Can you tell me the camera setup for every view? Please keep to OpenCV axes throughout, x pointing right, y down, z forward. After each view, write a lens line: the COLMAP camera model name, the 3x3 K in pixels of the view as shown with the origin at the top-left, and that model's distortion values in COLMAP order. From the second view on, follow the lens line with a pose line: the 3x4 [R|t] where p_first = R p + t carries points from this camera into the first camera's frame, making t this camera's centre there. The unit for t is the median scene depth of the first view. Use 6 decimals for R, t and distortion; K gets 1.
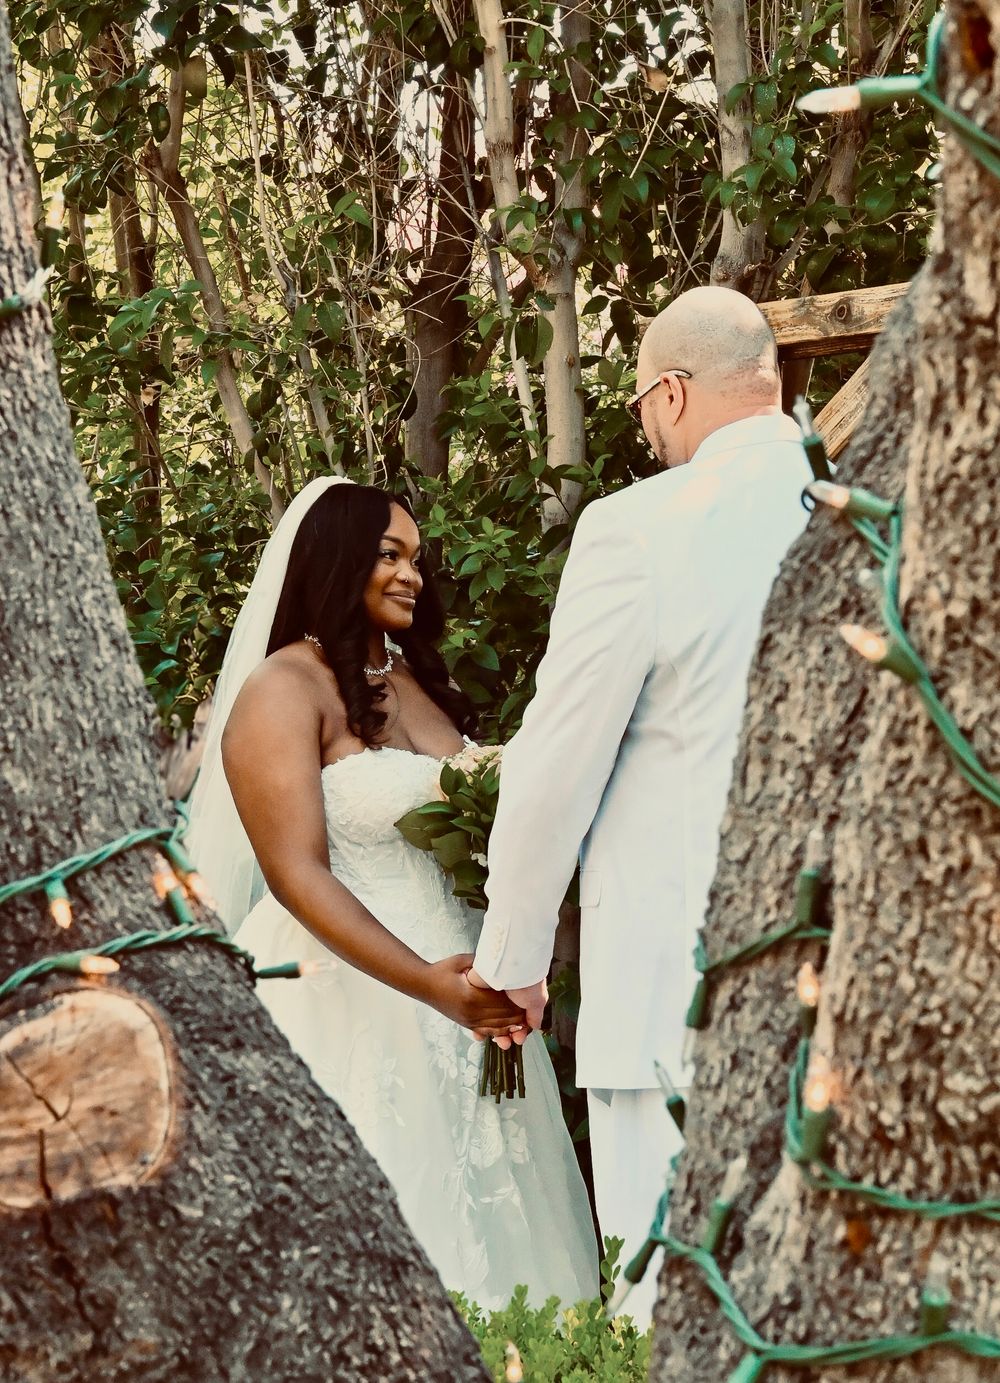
lens RADIAL K [[2866.2, 0, 501.9], [0, 2866.2, 671.3], [0, 0, 1]] dist [-0.033004, 0.205146]
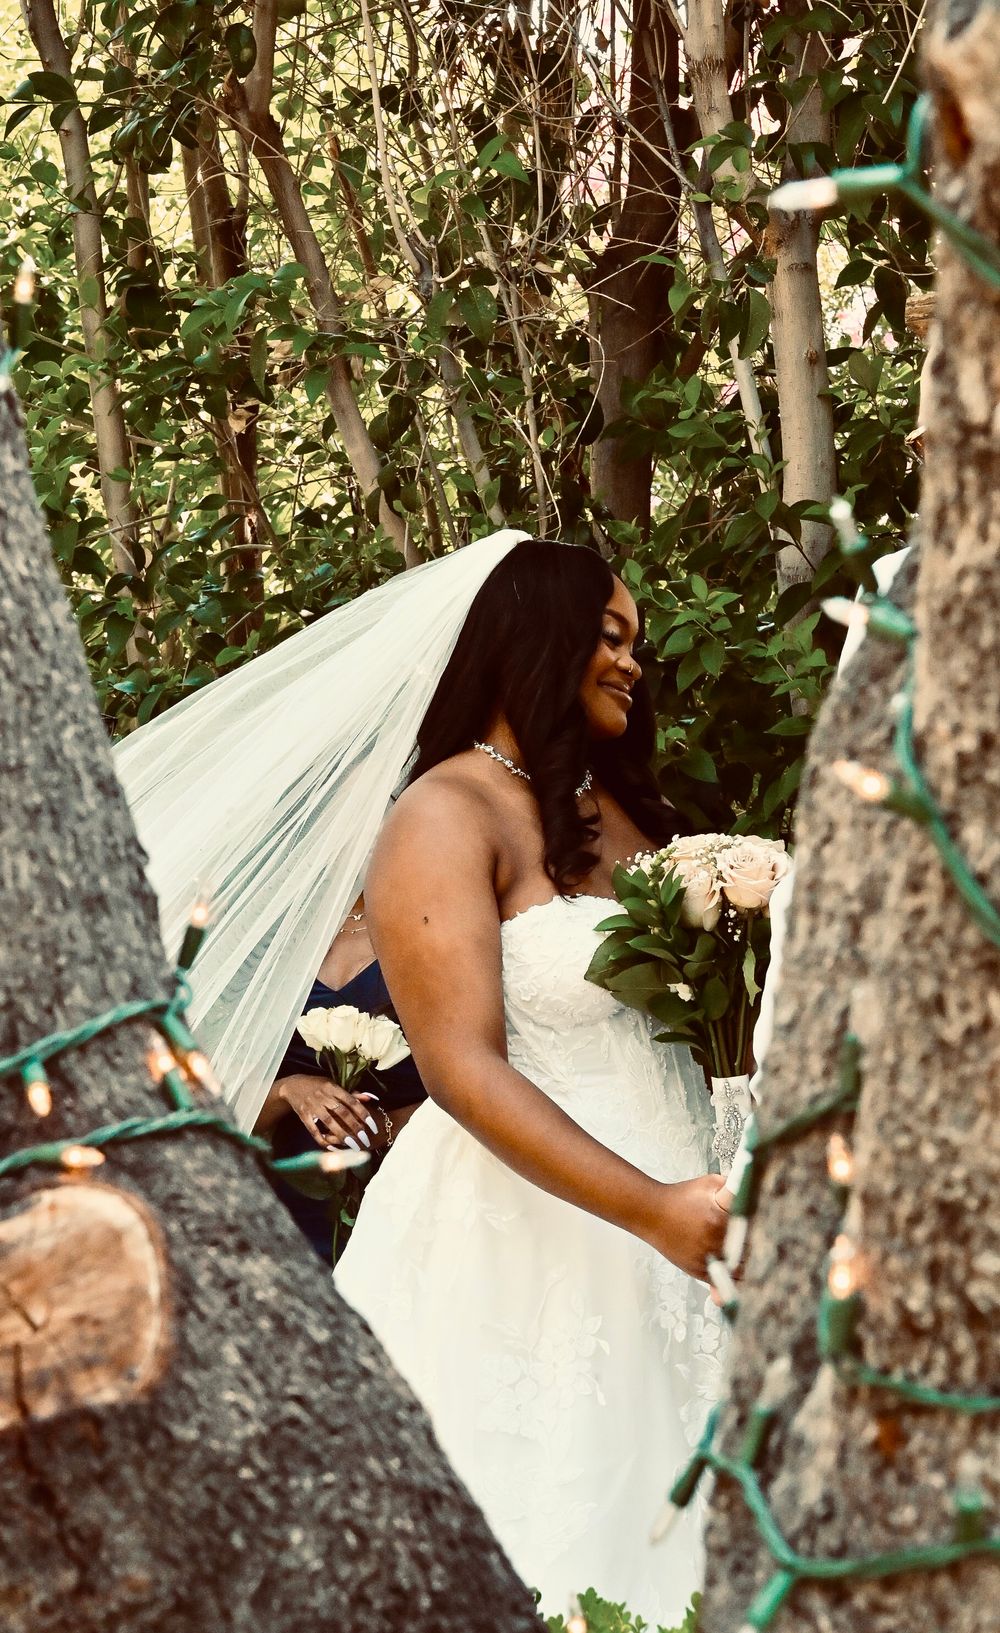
lens RADIAL K [[4083.8, 0, 354.2], [0, 4083.8, 815.4], [0, 0, 1]] dist [-0.014380, -0.052867]
pose [[0.994457, -0.020603, -0.103109, 0.068949], [0.021395, 0.999749, 0.006584, -0.007894], [0.102947, -0.008754, 0.994648, -0.219663]]
